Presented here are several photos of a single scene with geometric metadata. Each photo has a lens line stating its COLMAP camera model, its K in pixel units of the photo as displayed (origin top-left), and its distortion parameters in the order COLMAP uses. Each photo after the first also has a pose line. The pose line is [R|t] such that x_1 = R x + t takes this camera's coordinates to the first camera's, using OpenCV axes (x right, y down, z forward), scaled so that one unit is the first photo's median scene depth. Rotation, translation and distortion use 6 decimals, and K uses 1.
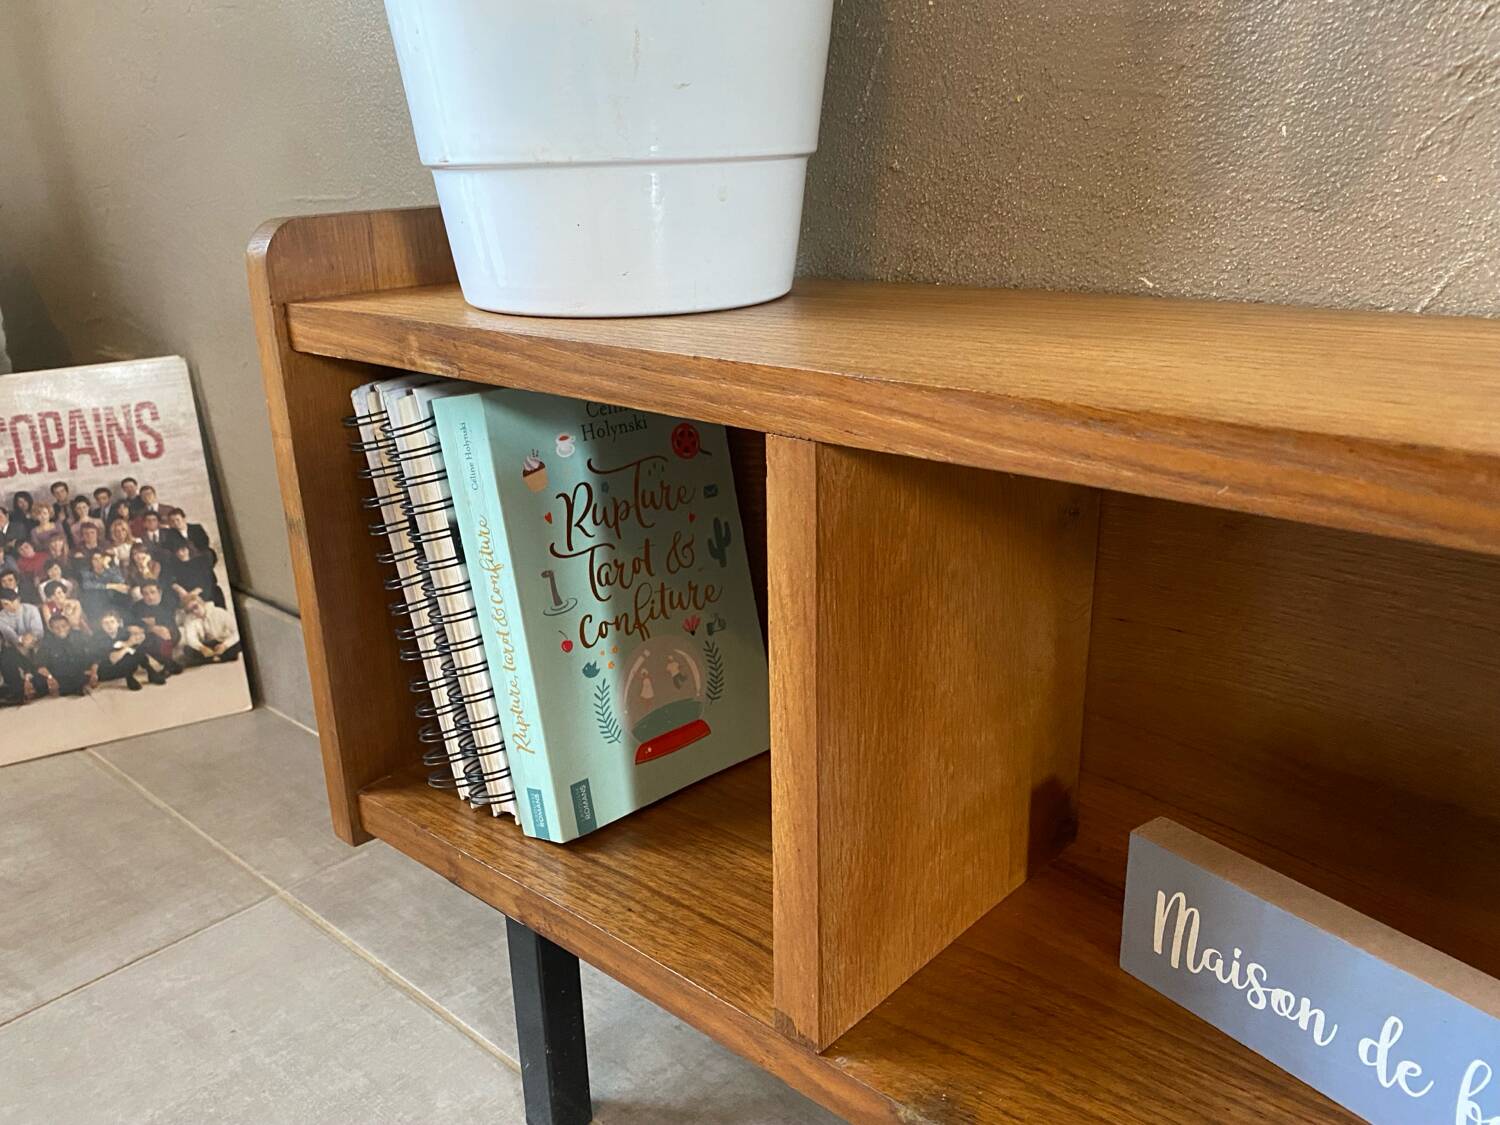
lens RADIAL K [[1257.9, 0, 742.8], [0, 1257.9, 572.6], [0, 0, 1]] dist [0.035851, -0.052254]
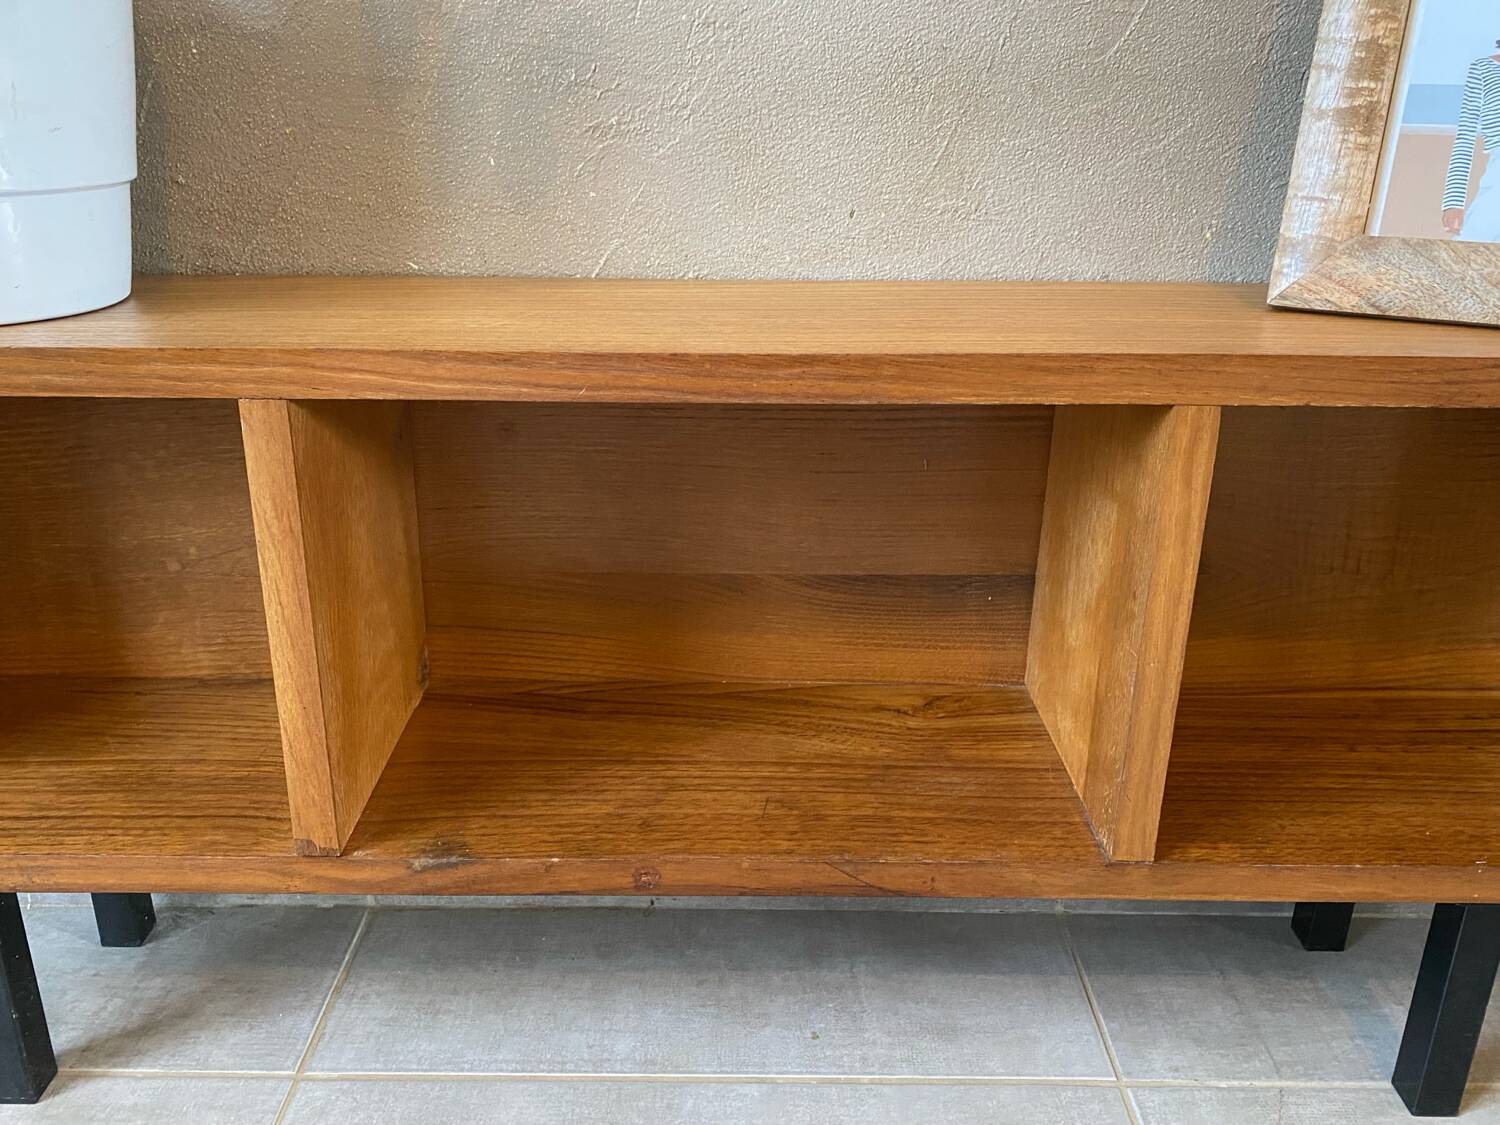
lens RADIAL K [[1257.9, 0, 743.1], [0, 1257.9, 556.3], [0, 0, 1]] dist [0.035851, -0.052254]
pose [[0.736612, -0.211071, 0.642536, -0.334608], [0.194158, 0.976058, 0.098046, 0.016681], [-0.647847, 0.052531, 0.759957, -0.252264]]
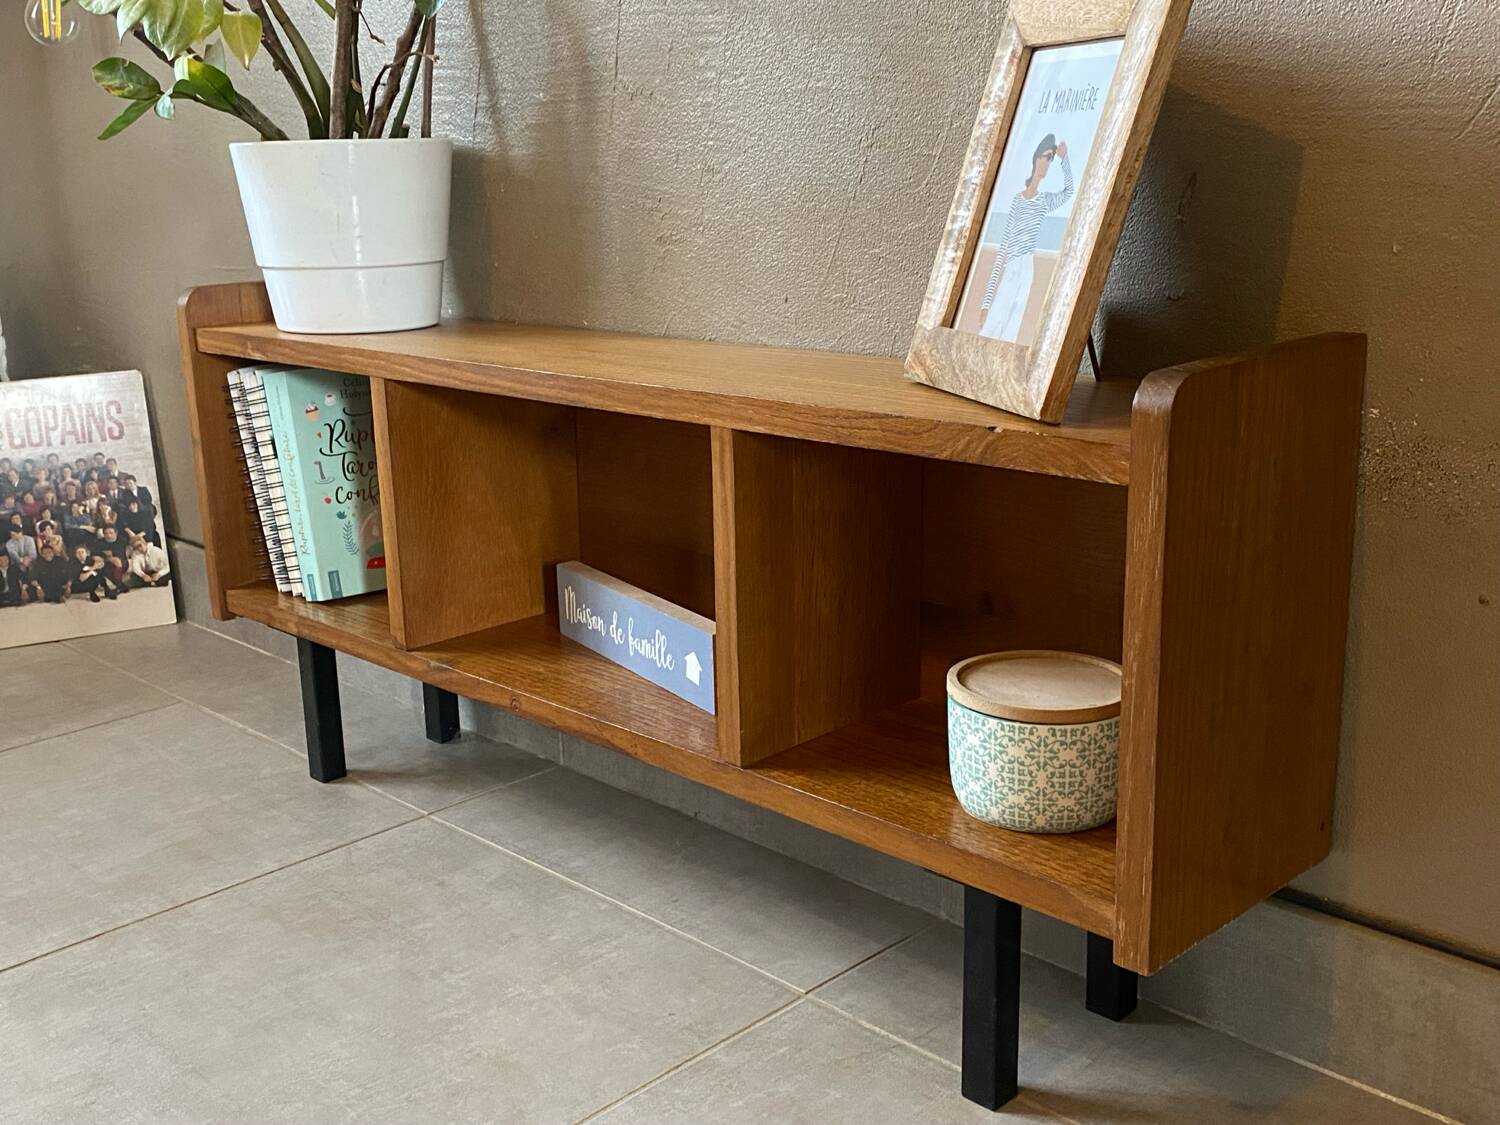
lens RADIAL K [[1600.6, 0, 742.3], [0, 1600.6, 584.8], [0, 0, 1]] dist [0.027797, 0.000000]
pose [[0.998828, 0.015986, -0.045693, 0.639651], [-0.019122, 0.997431, -0.069040, 0.358854], [0.044472, 0.069833, 0.996567, -1.503185]]
